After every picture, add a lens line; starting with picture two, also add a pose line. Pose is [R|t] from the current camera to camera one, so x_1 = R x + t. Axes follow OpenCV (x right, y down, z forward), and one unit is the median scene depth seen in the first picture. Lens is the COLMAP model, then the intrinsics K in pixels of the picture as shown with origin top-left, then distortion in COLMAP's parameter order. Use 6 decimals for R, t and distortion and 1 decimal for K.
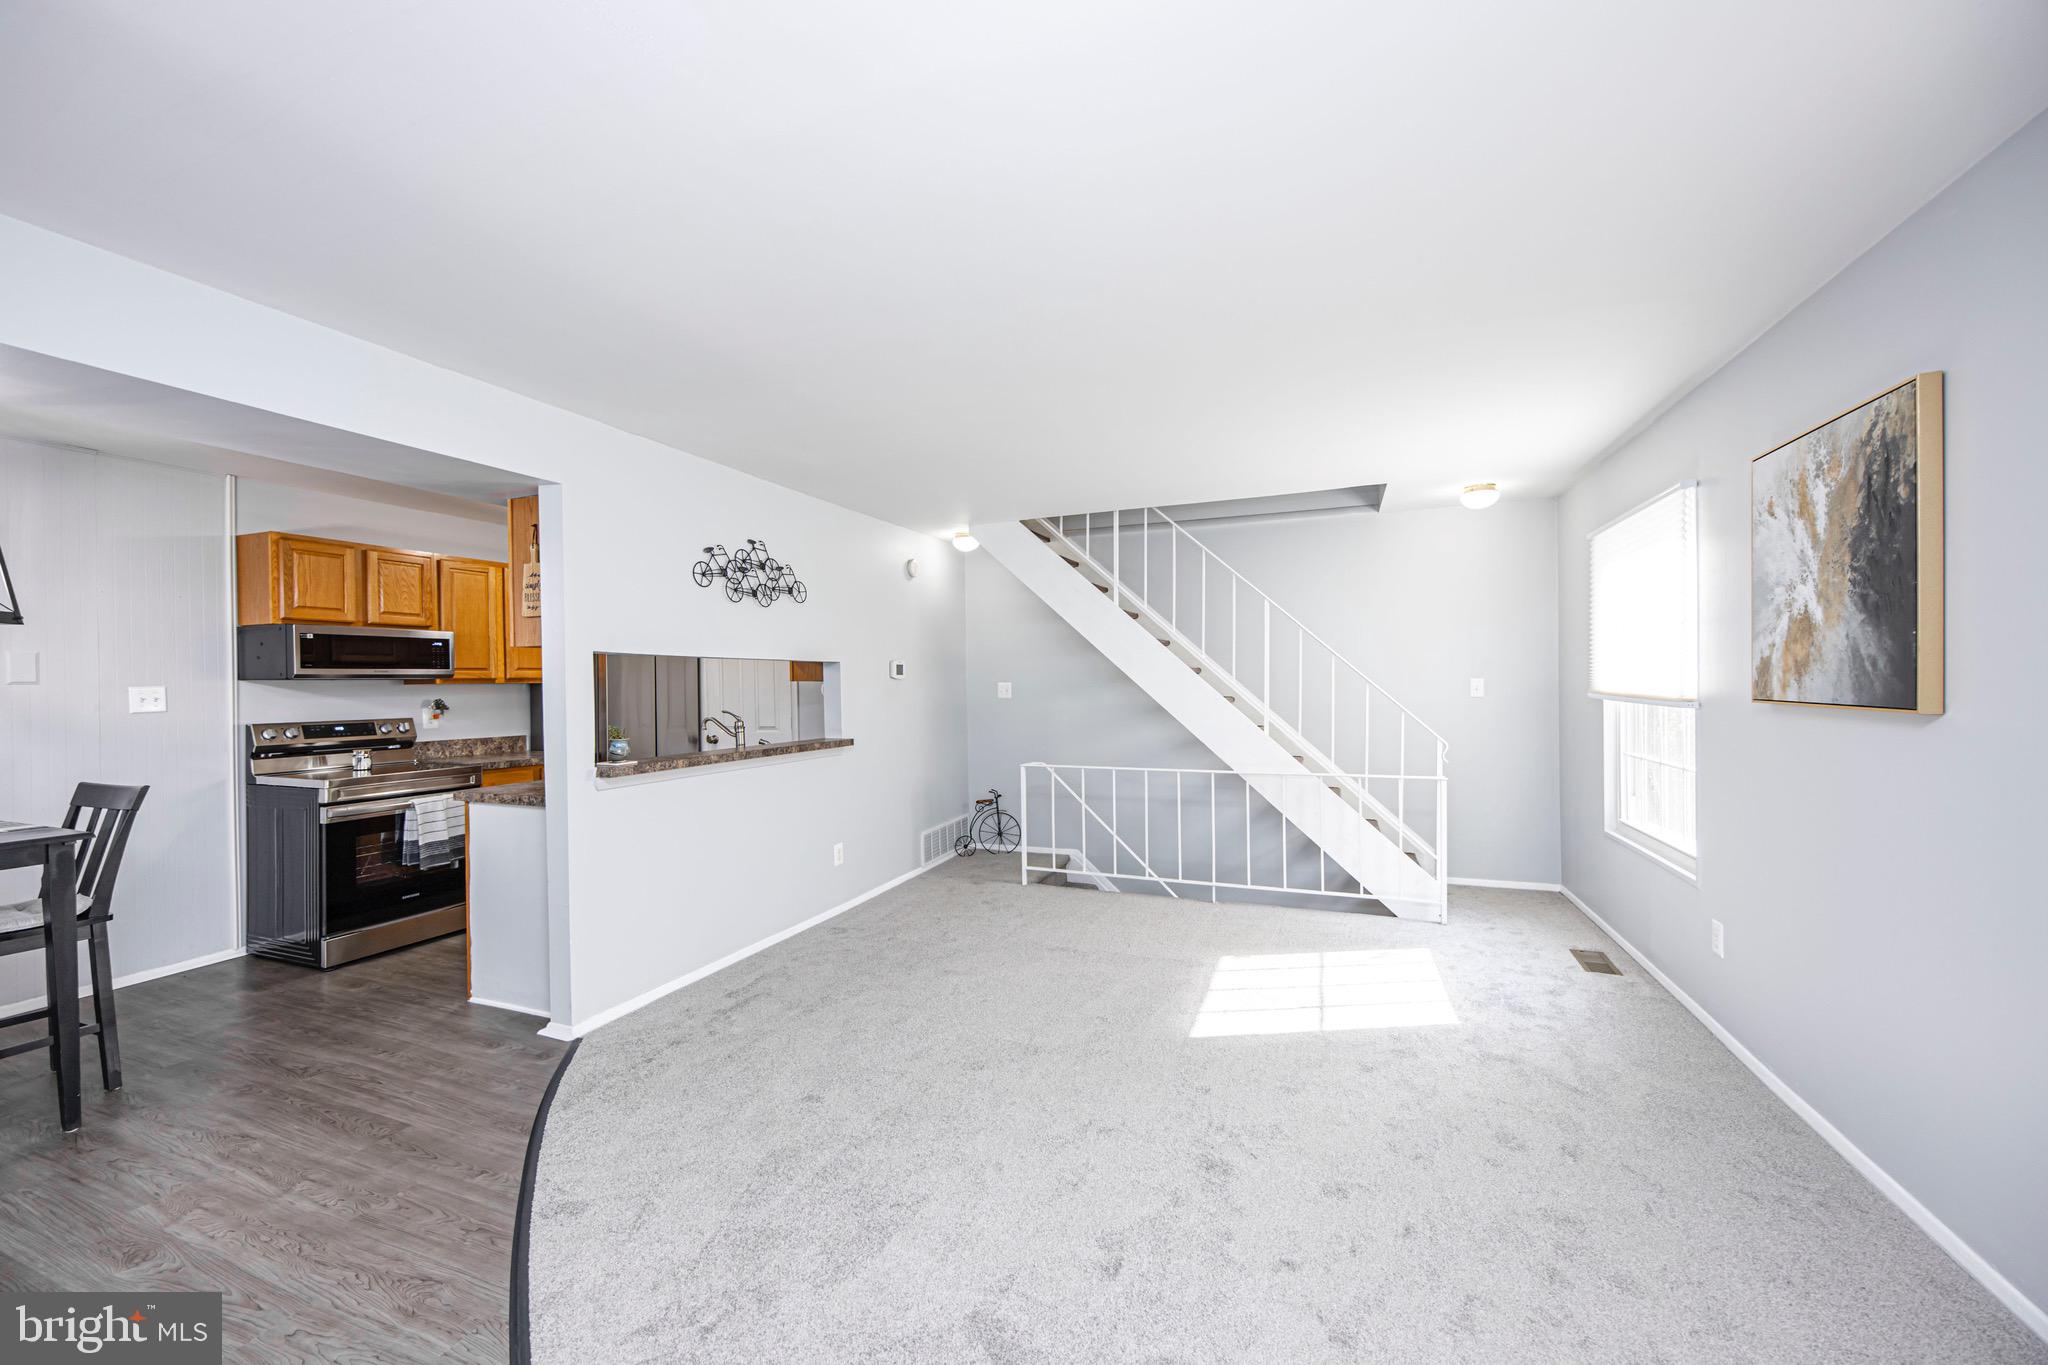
lens RADIAL K [[781.1, 0, 1020.2], [0, 781.1, 686.0], [0, 0, 1]] dist [-0.000531, 0.000248]
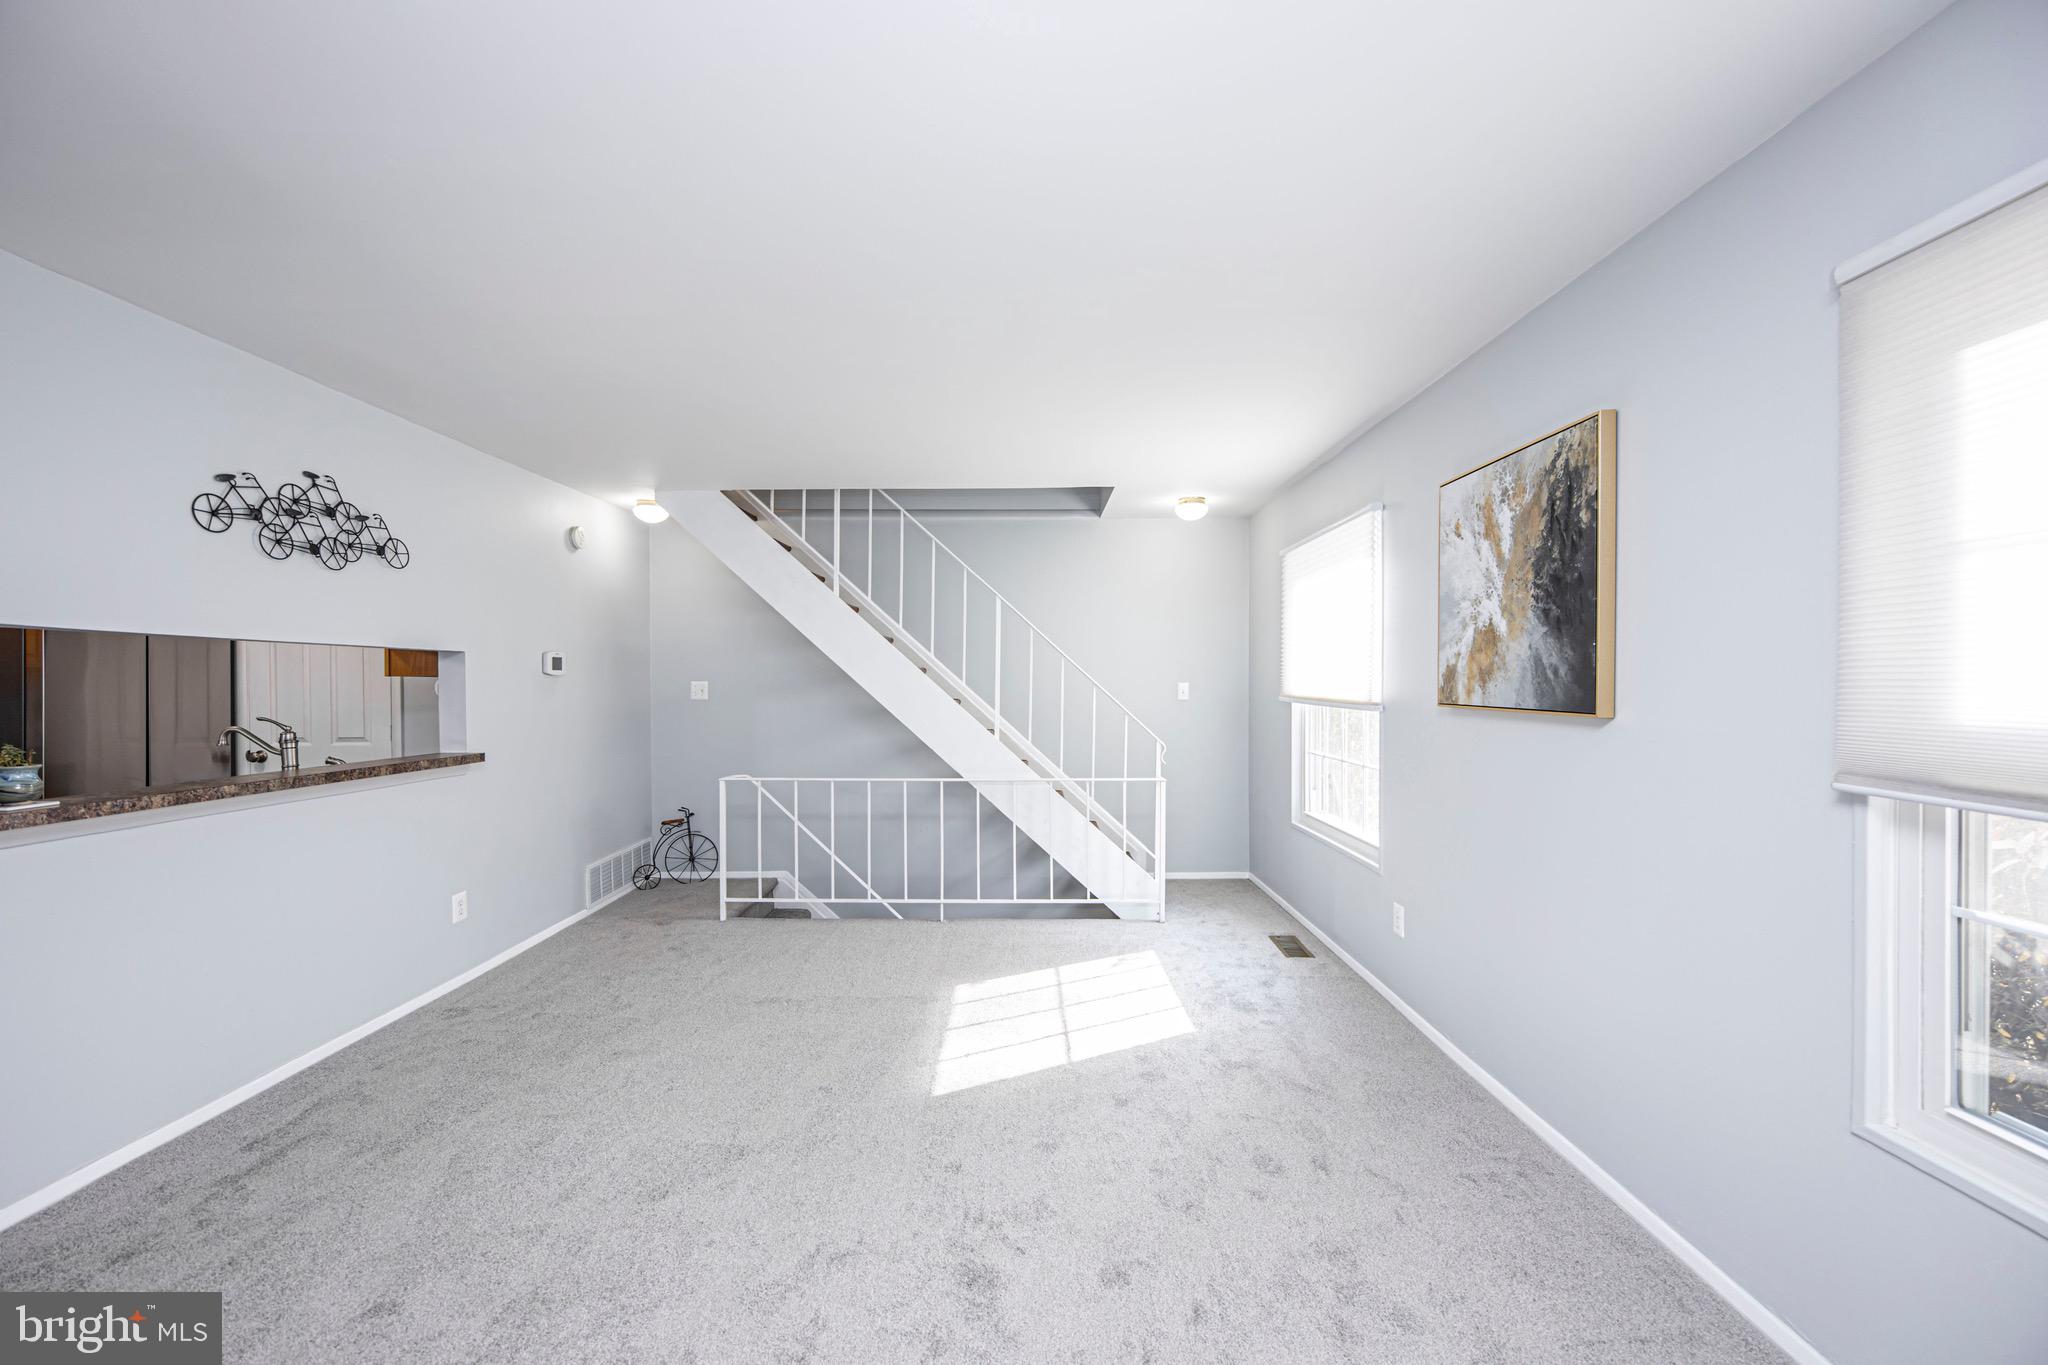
lens RADIAL K [[781.1, 0, 1020.2], [0, 781.1, 686.0], [0, 0, 1]] dist [-0.000531, 0.000248]
pose [[0.931568, 0.008857, 0.363460, -0.006540], [-0.008261, 0.999961, -0.003195, 0.000581], [-0.363474, -0.000026, 0.931604, 0.139730]]
